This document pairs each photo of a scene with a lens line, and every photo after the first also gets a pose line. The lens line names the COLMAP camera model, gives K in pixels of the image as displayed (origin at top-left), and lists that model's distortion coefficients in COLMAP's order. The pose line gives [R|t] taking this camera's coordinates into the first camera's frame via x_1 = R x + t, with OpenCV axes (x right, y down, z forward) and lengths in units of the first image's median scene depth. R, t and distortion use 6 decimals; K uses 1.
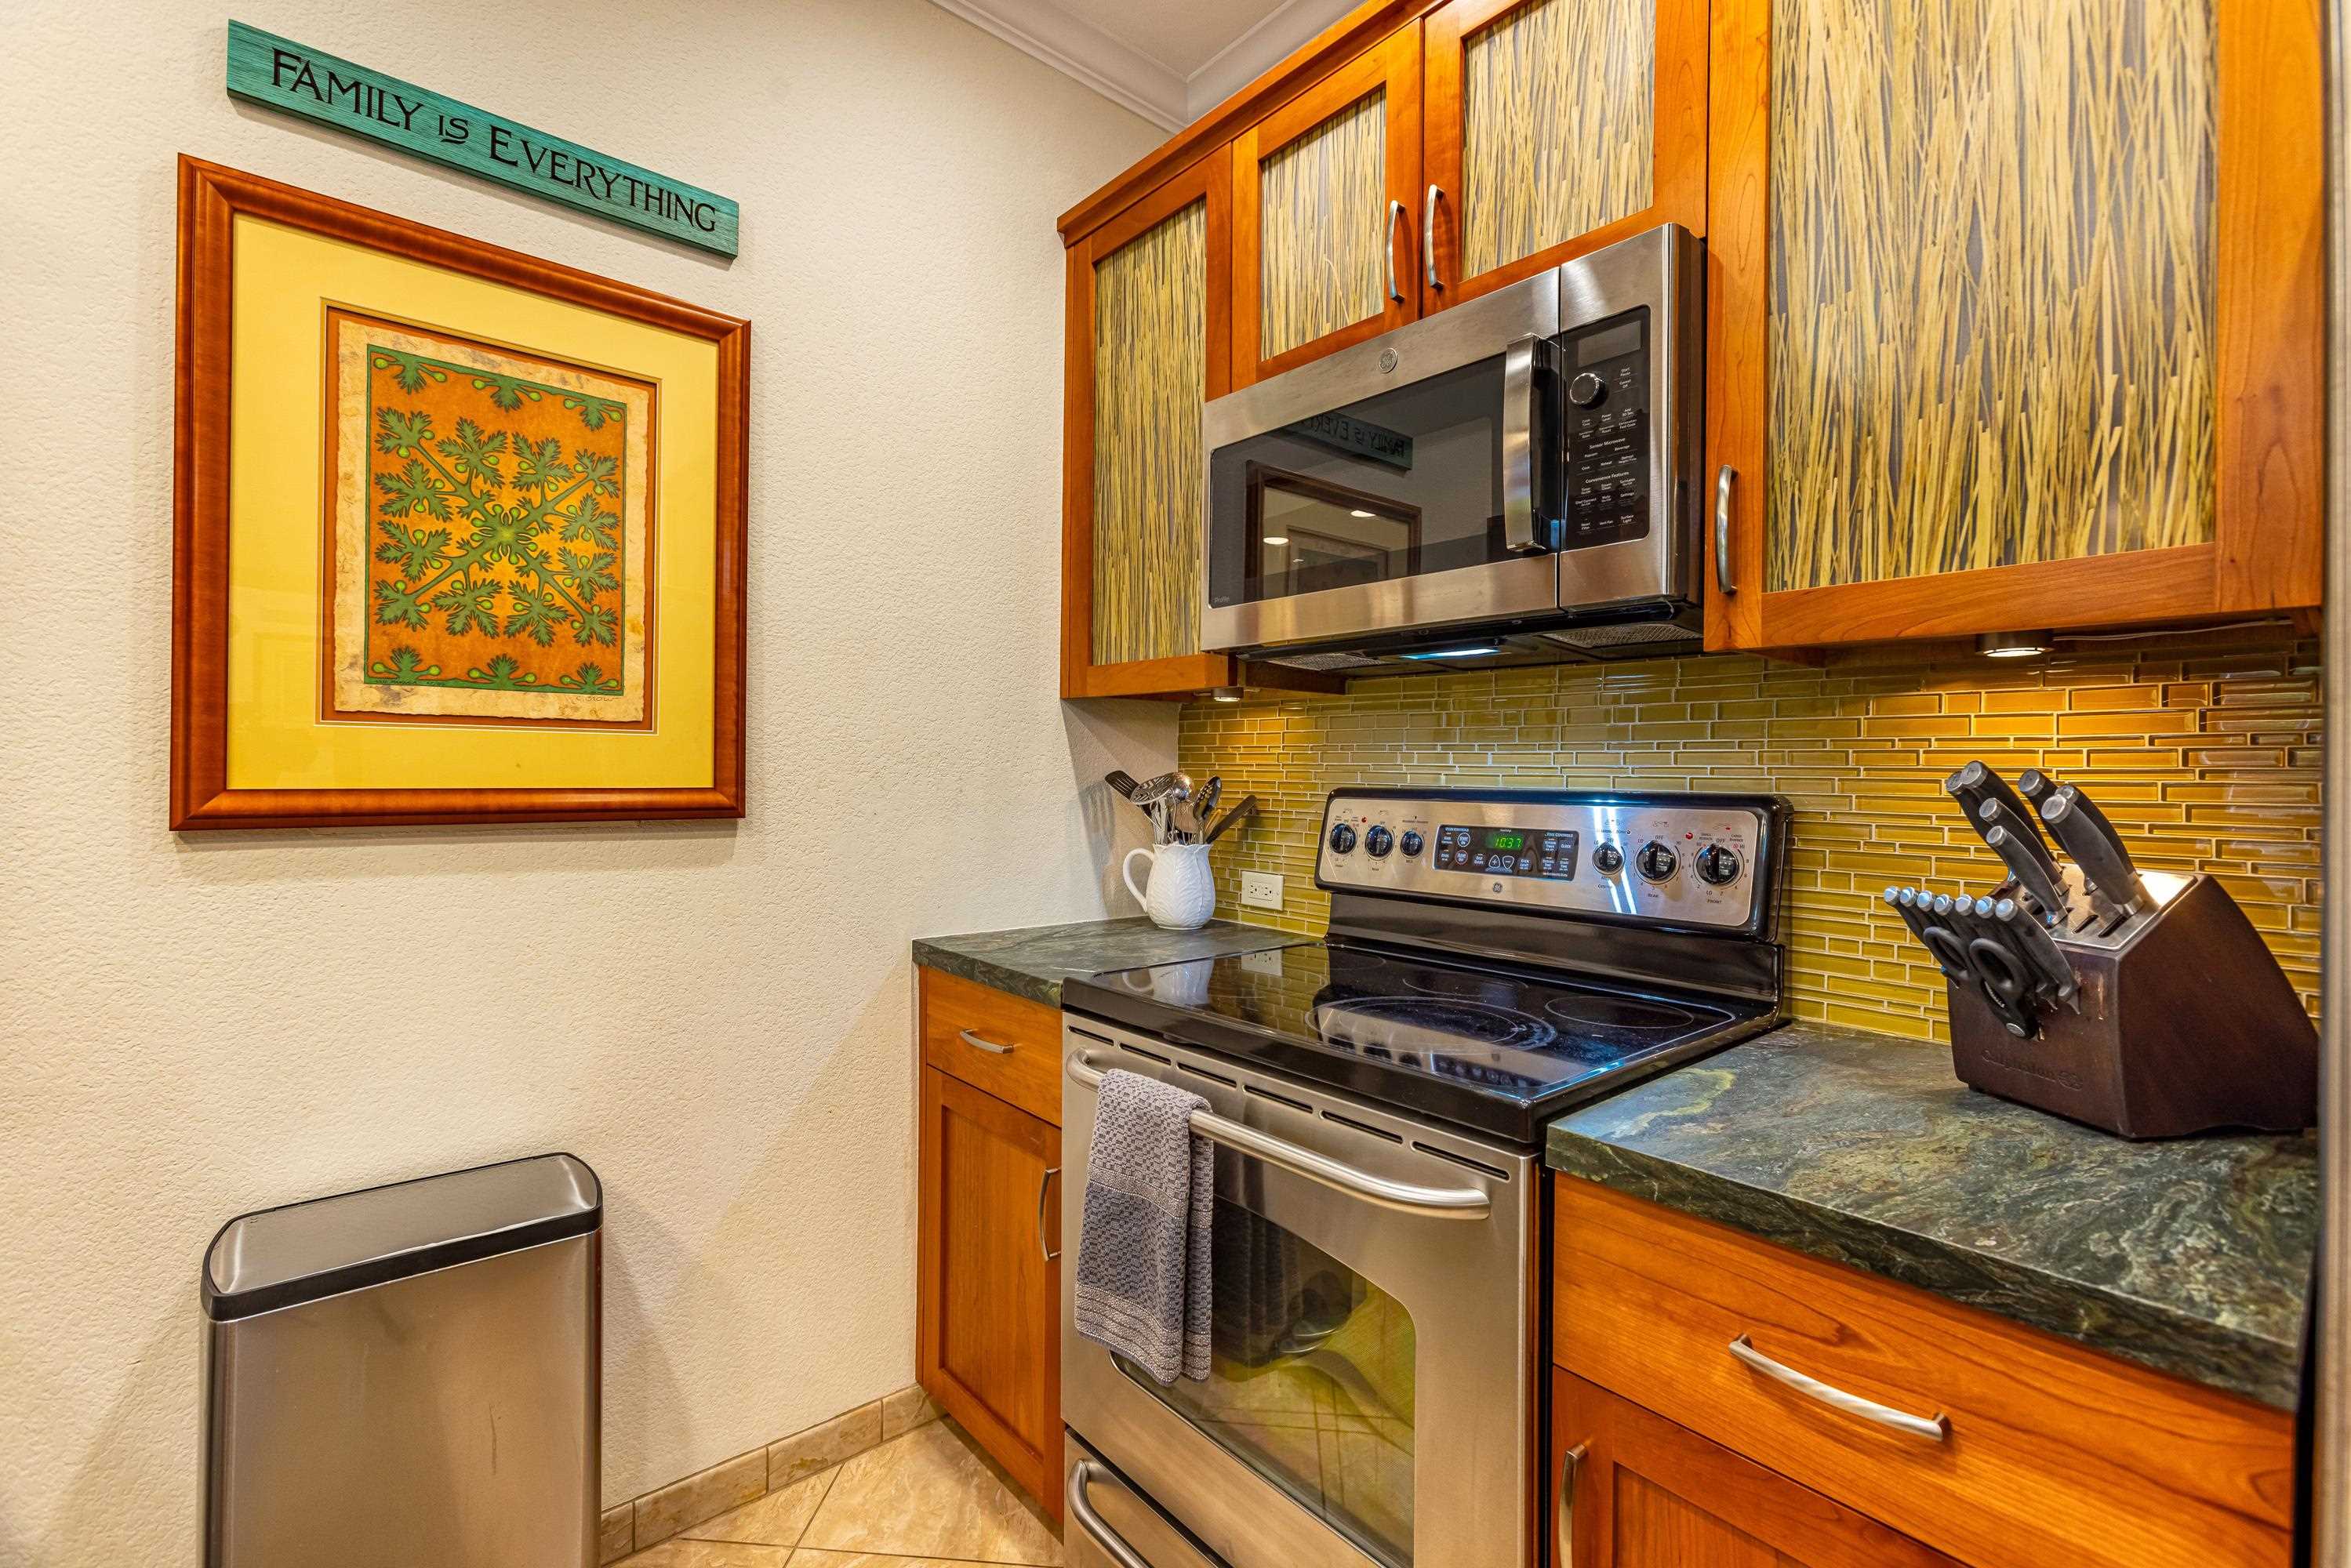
lens RADIAL K [[1031.1, 0, 1182.5], [0, 1031.1, 771.7], [0, 0, 1]] dist [-0.015073, 0.005057]
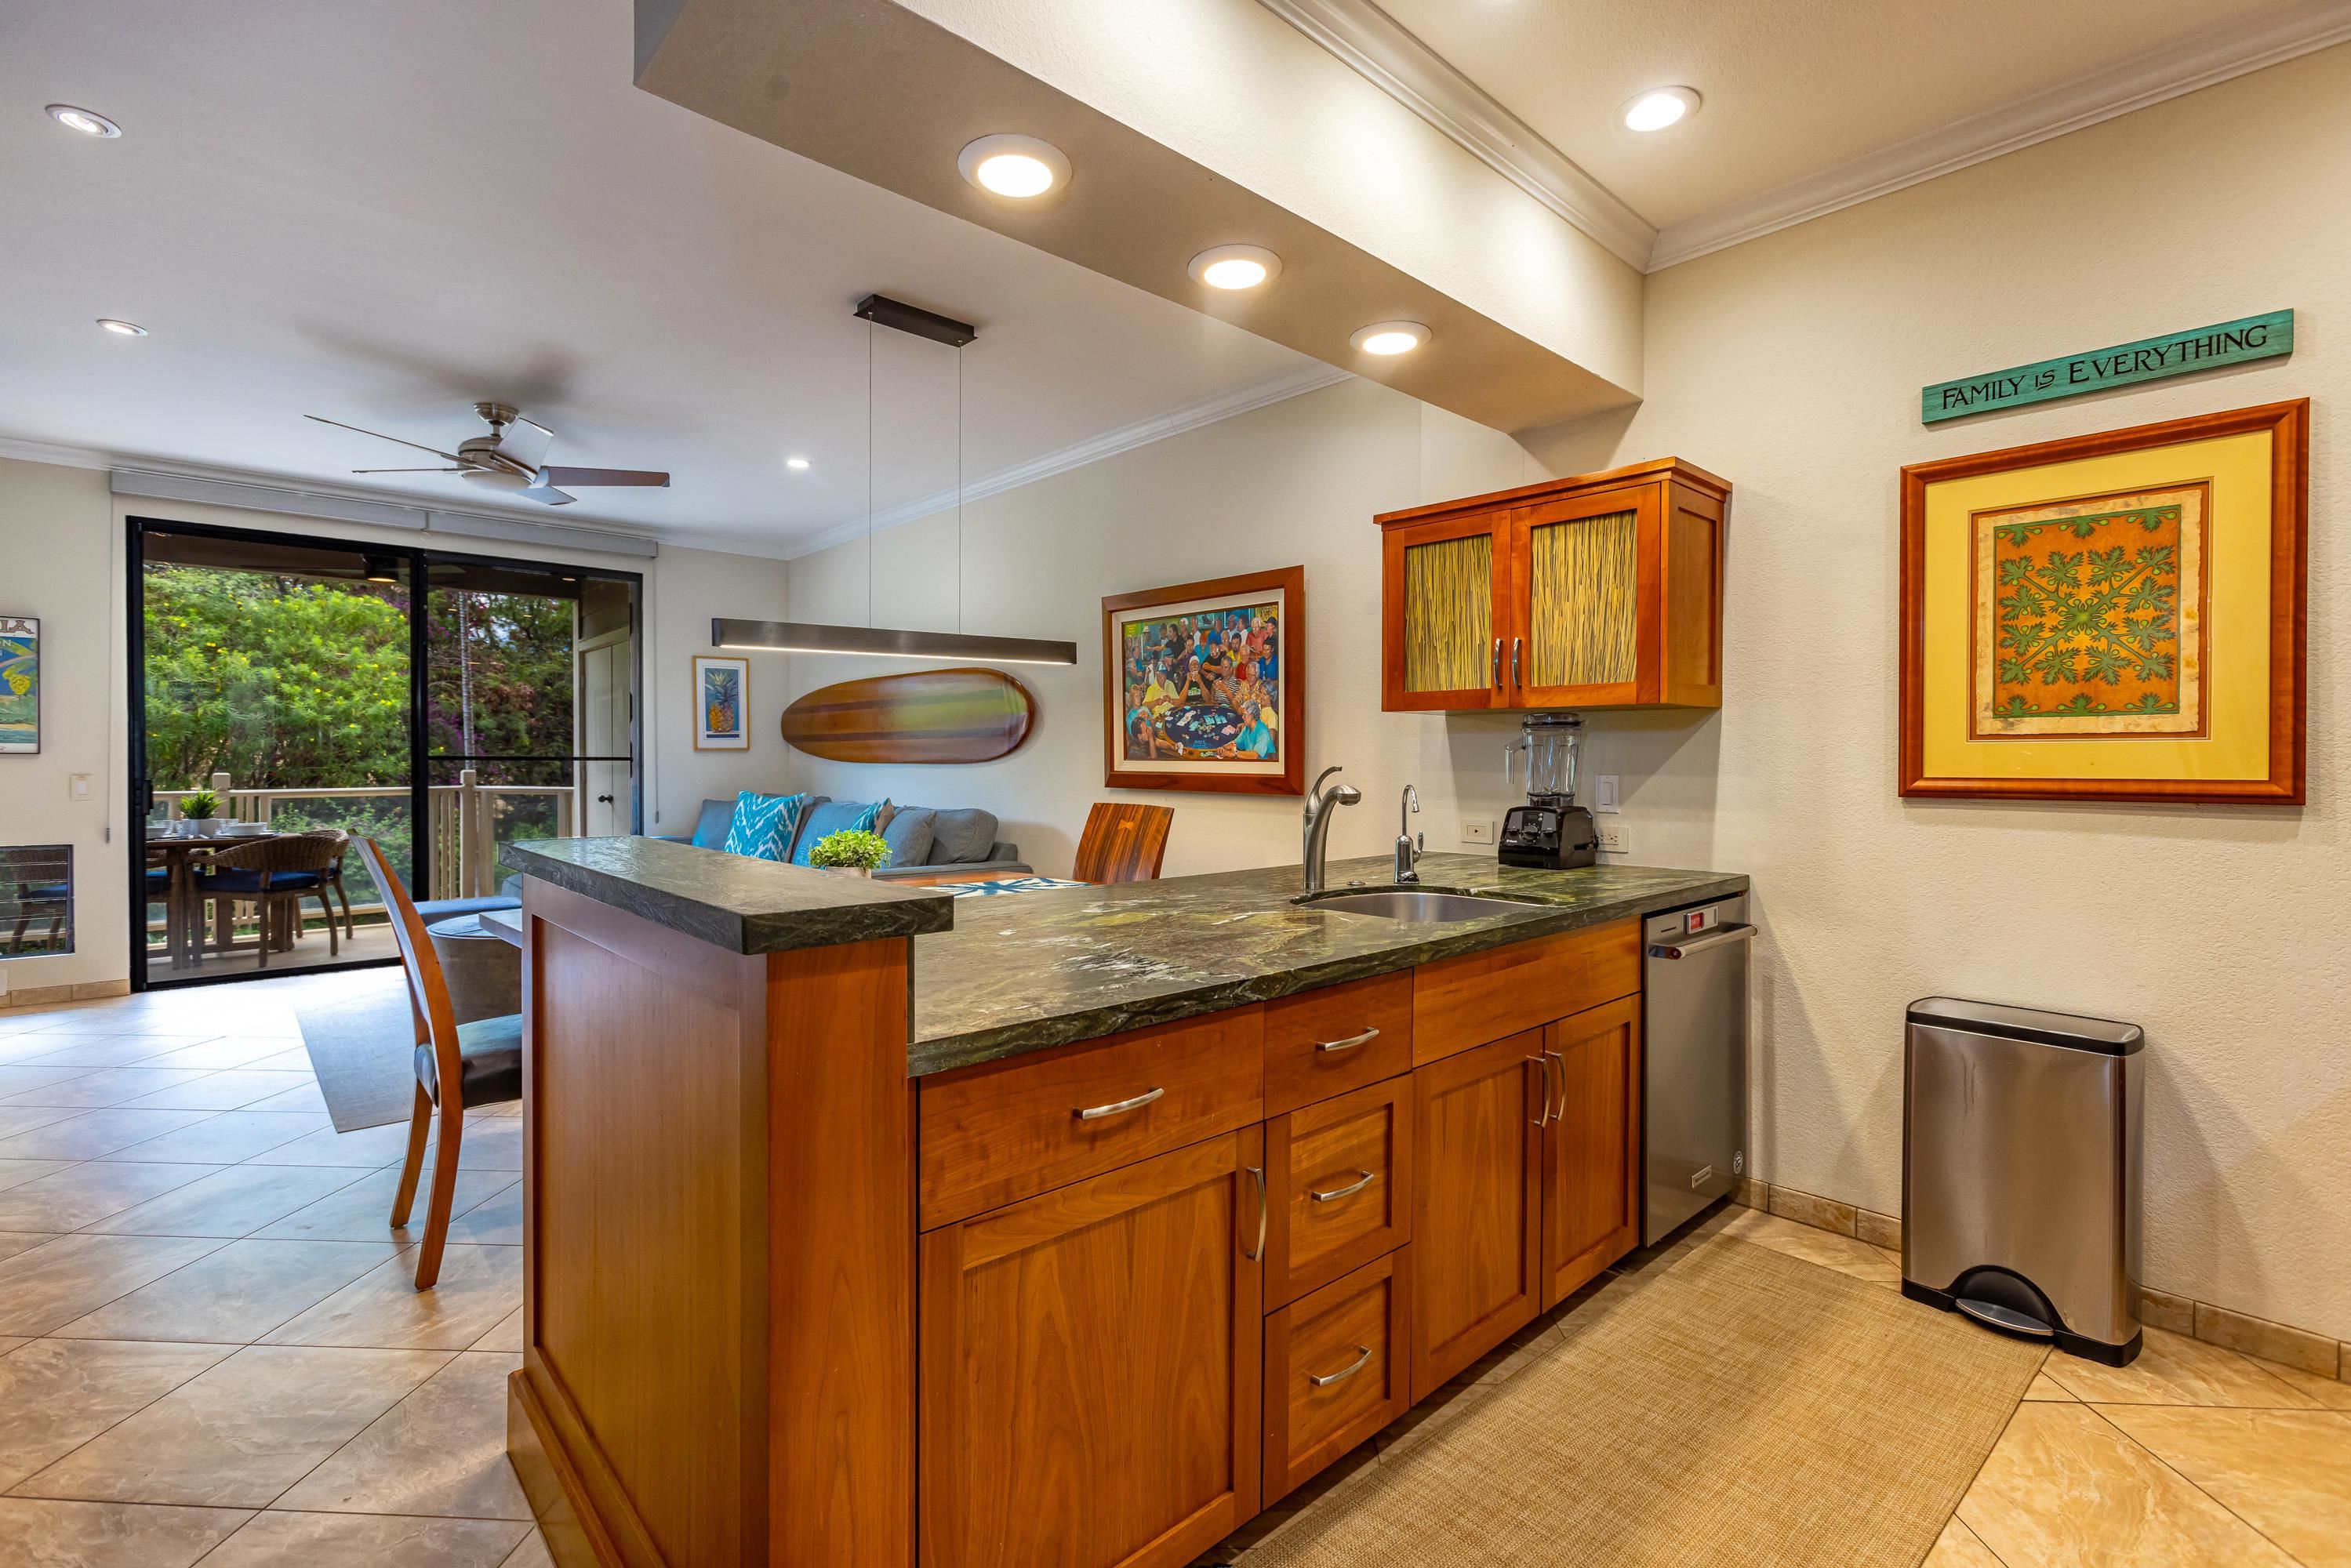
lens RADIAL K [[1031.1, 0, 1136.4], [0, 1031.1, 768.6], [0, 0, 1]] dist [-0.015073, 0.005057]
pose [[0.022835, -0.007196, -0.999713, 0.879144], [-0.003255, 0.999968, -0.007272, 0.017202], [0.999734, 0.003420, 0.022811, -0.491438]]
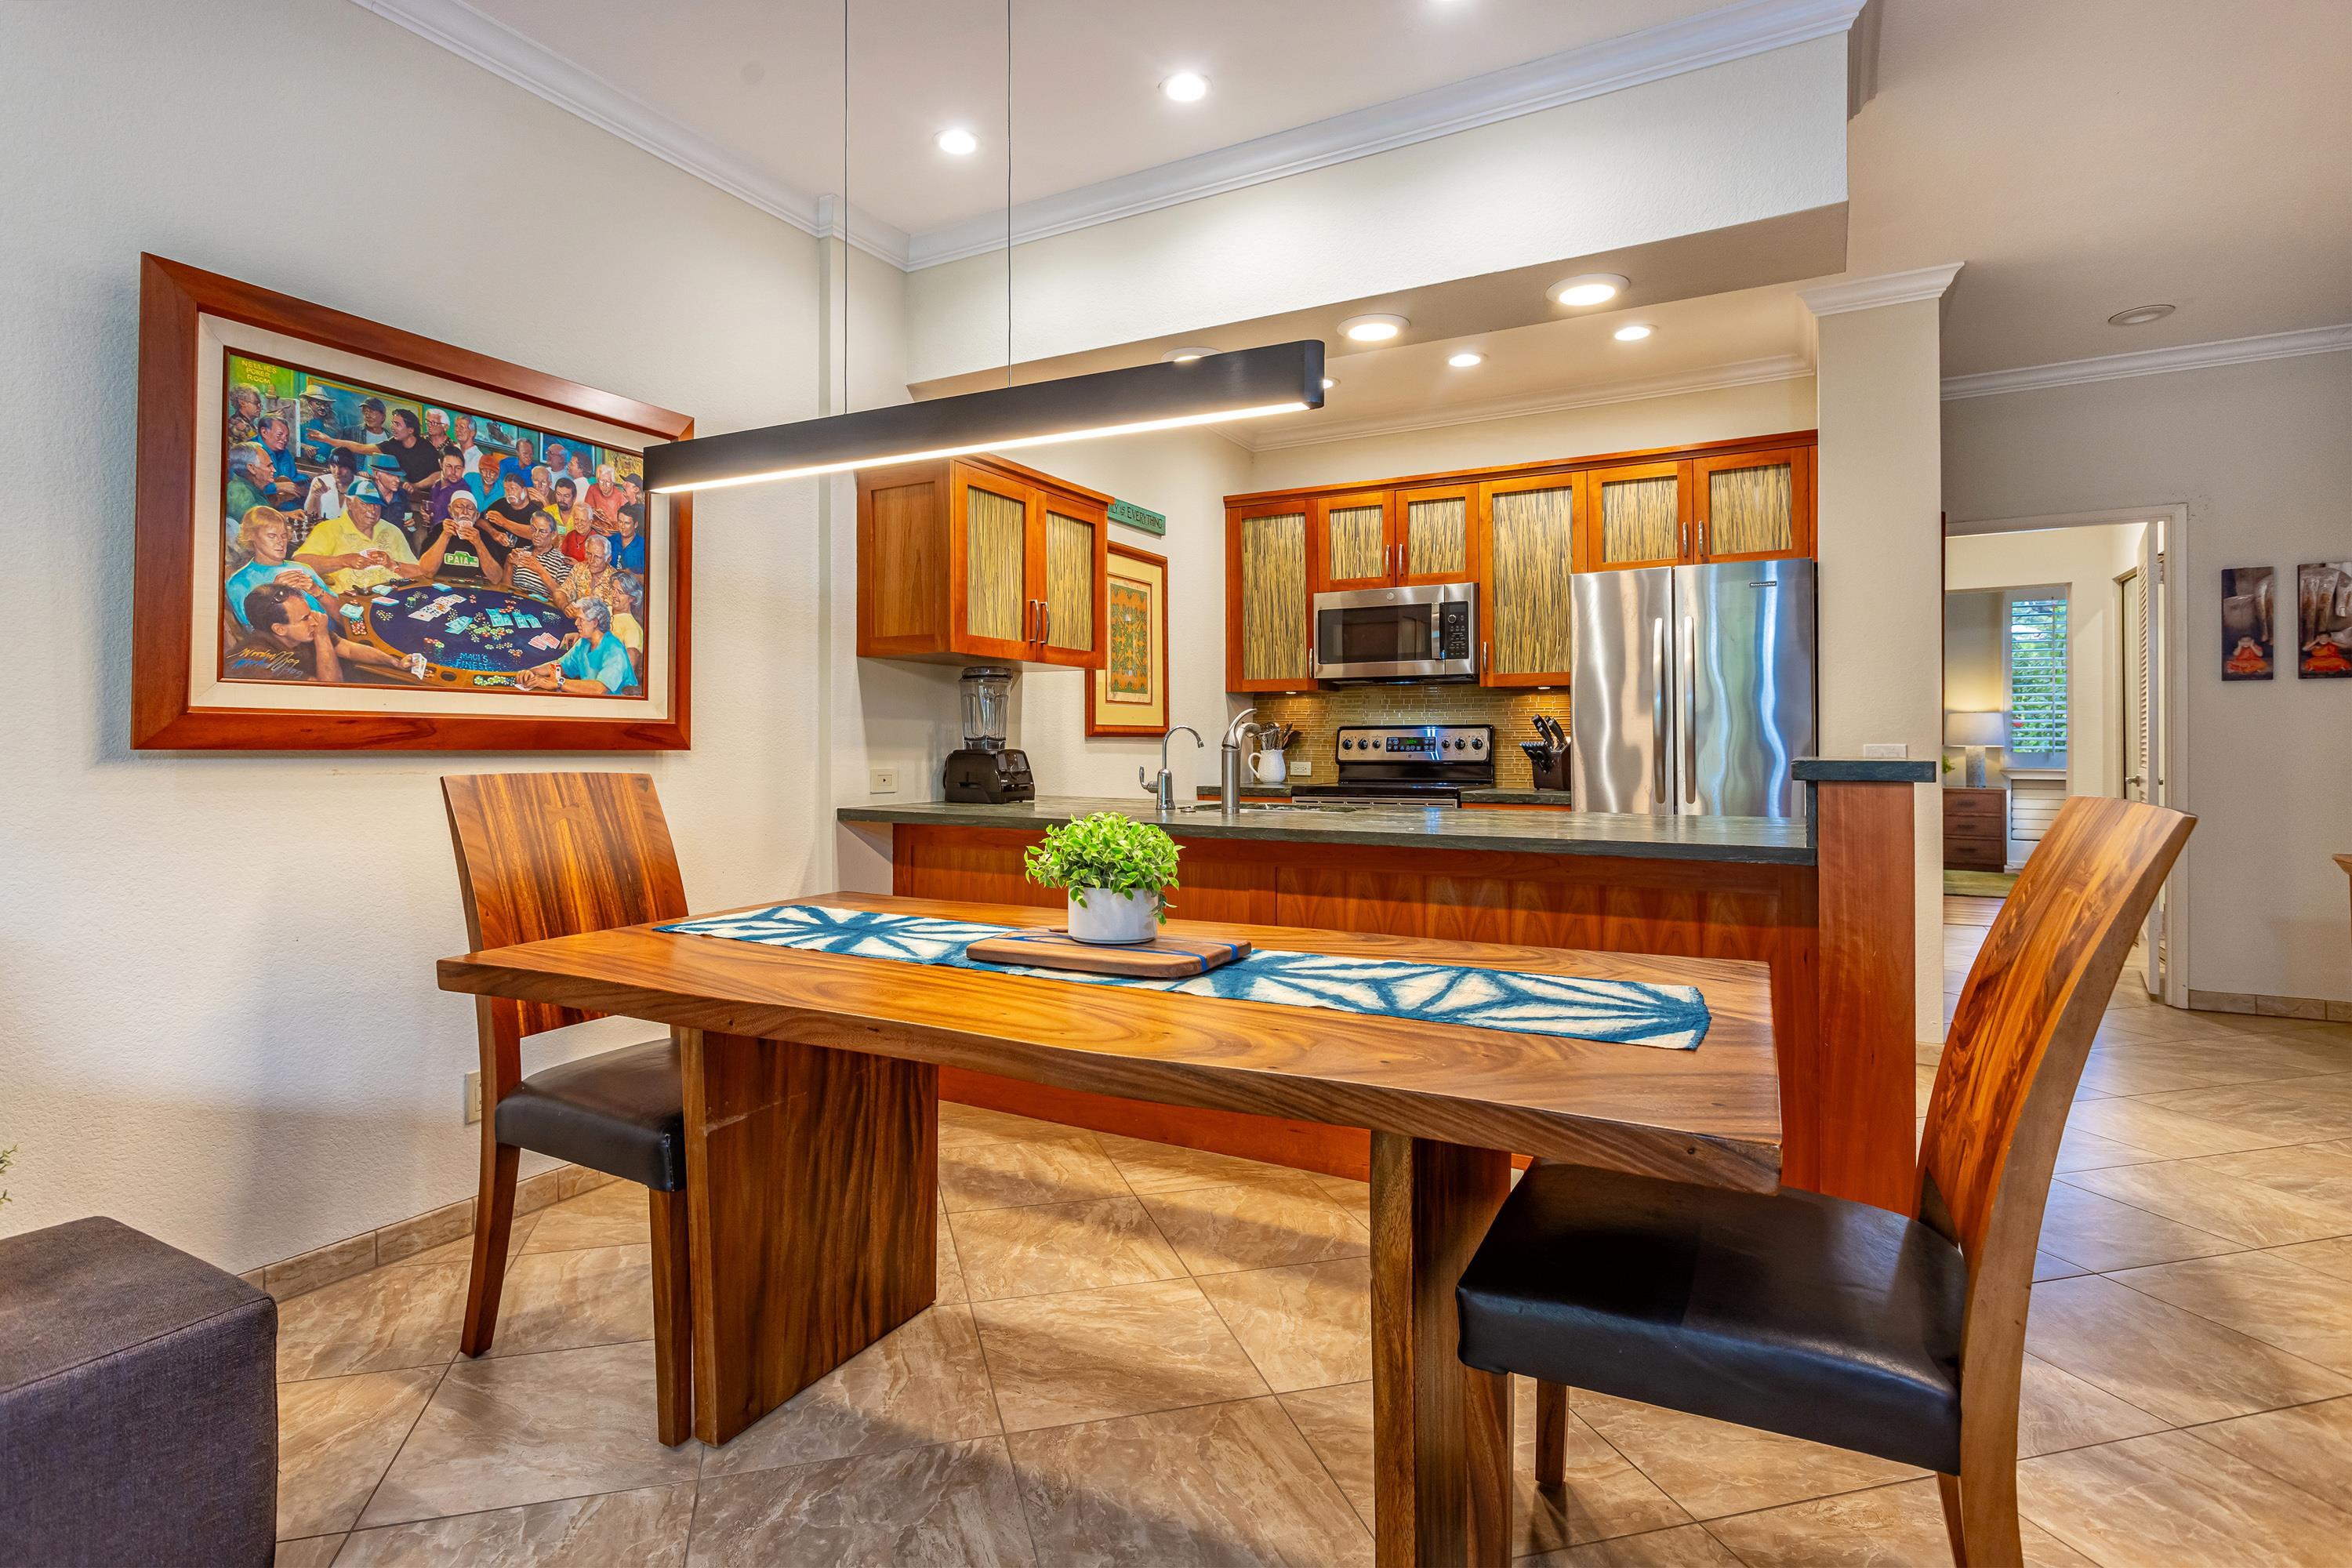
lens RADIAL K [[1167.4, 0, 1145.2], [0, 1167.4, 726.5], [0, 0, 1]] dist [-0.023714, 0.005935]
pose [[0.943330, -0.009023, 0.331734, -1.764311], [0.013264, 0.999857, -0.010522, 0.054570], [-0.331591, 0.014326, 0.943314, -2.255367]]
